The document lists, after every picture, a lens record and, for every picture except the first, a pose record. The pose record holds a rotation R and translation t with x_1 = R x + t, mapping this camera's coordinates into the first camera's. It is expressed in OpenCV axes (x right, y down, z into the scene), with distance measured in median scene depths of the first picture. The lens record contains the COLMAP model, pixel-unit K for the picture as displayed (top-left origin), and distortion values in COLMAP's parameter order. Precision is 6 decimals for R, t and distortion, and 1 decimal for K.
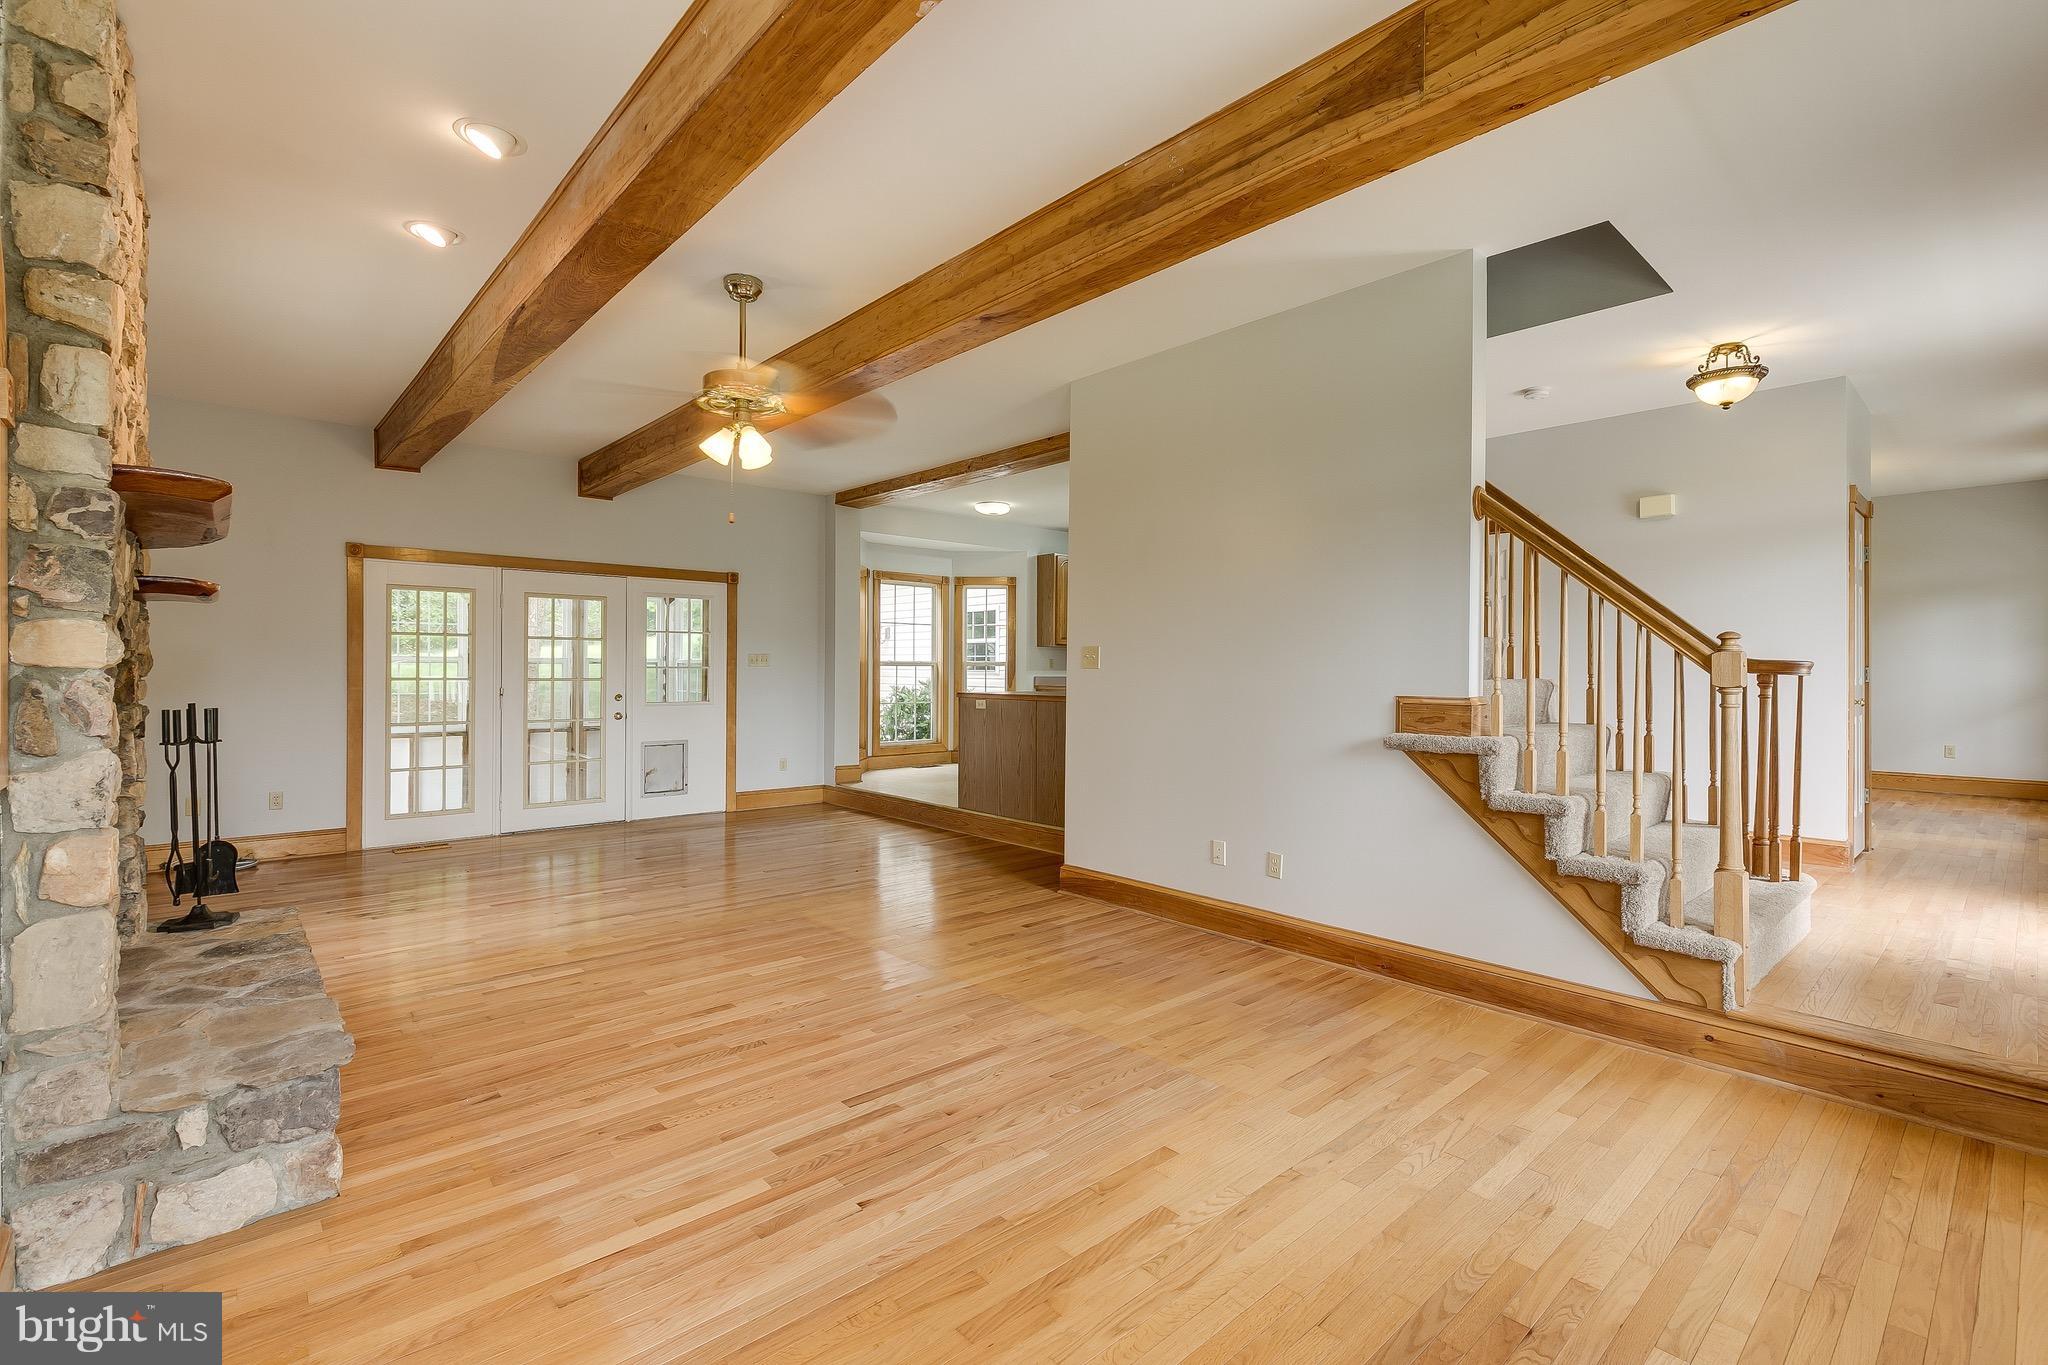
lens RADIAL K [[914.3, 0, 1022.0], [0, 914.3, 672.6], [0, 0, 1]] dist [0.000244, -0.000144]
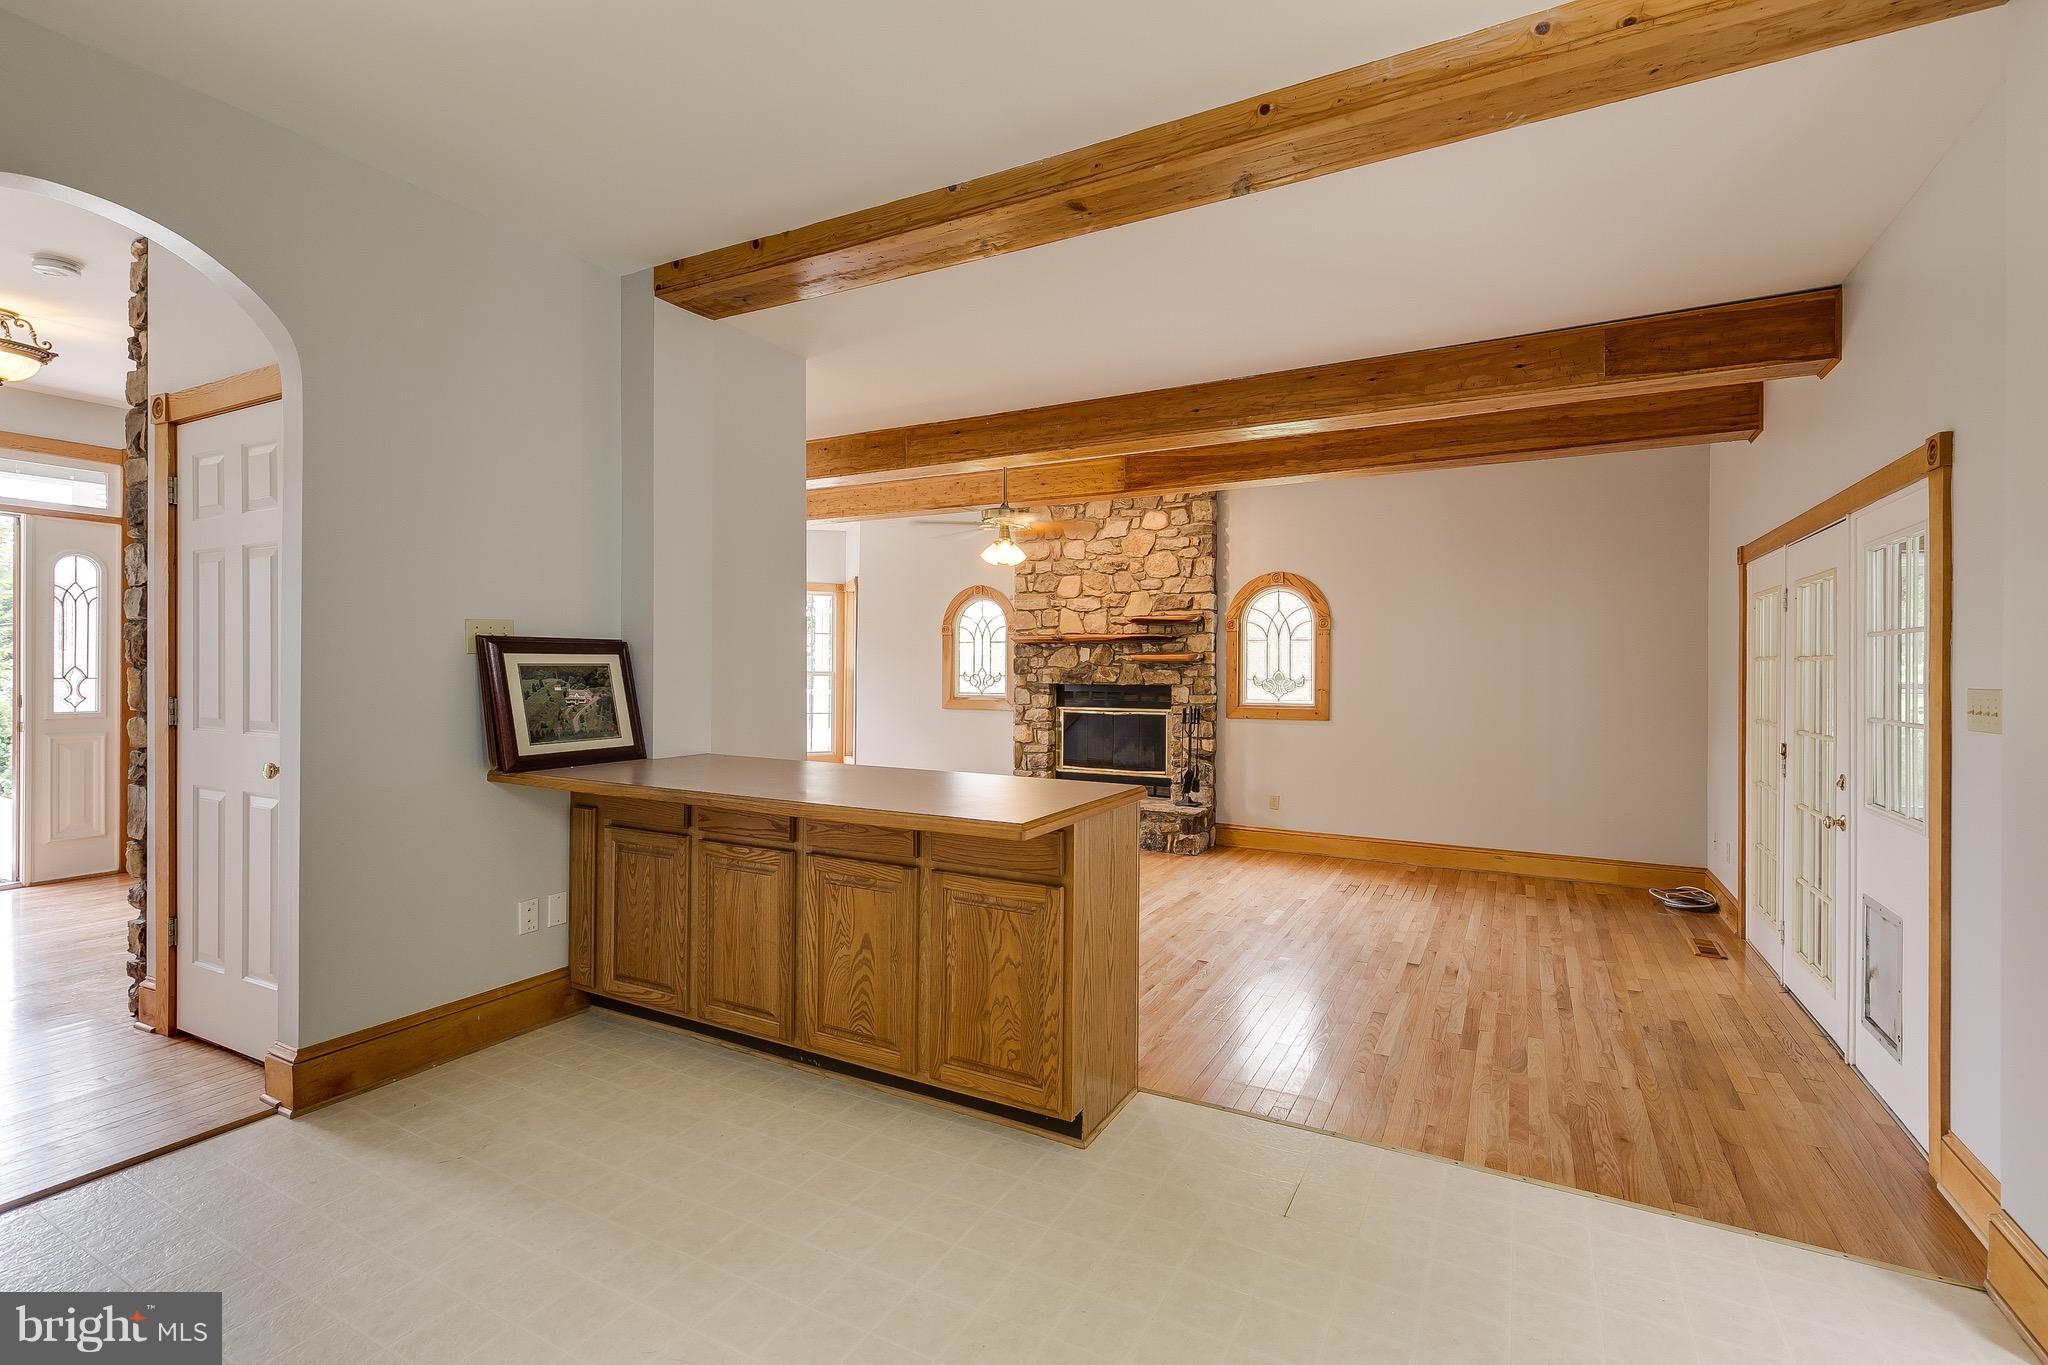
lens RADIAL K [[914.3, 0, 1023.0], [0, 914.3, 670.6], [0, 0, 1]] dist [0.000244, -0.000144]
pose [[-0.942365, -0.011488, -0.334388, 0.093097], [-0.013475, 0.999903, 0.003622, -0.023170], [0.334314, 0.007919, -0.942428, 1.194846]]
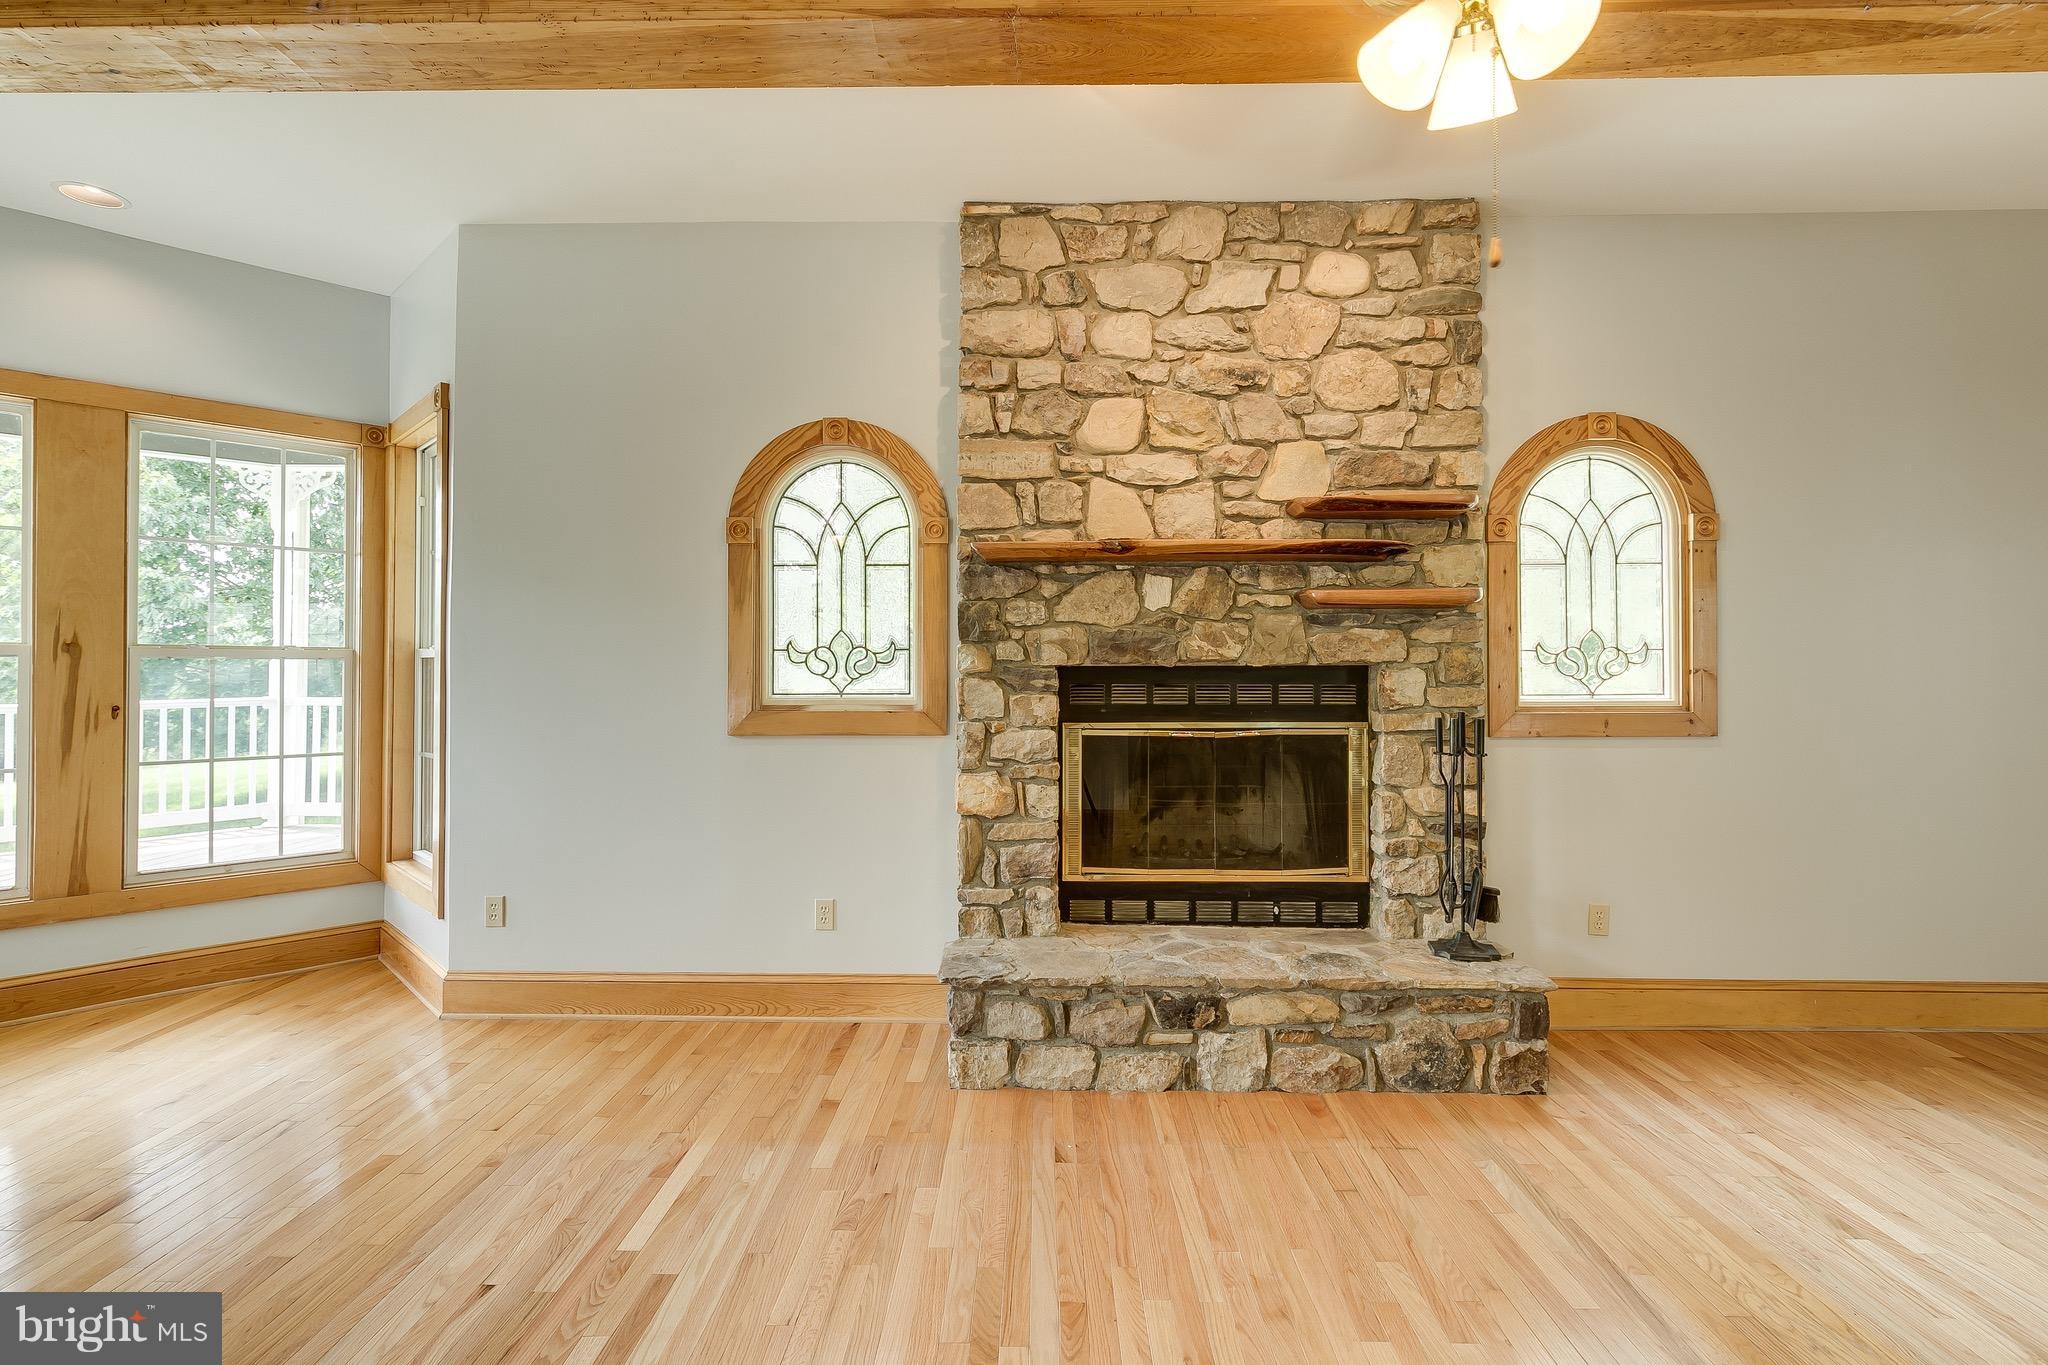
lens RADIAL K [[914.3, 0, 1028.8], [0, 914.3, 668.5], [0, 0, 1]] dist [0.000244, -0.000144]
pose [[-0.684181, -0.016343, -0.729129, 0.030252], [-0.006098, 0.999842, -0.016689, 0.002343], [0.729287, -0.006972, -0.684172, 0.524250]]
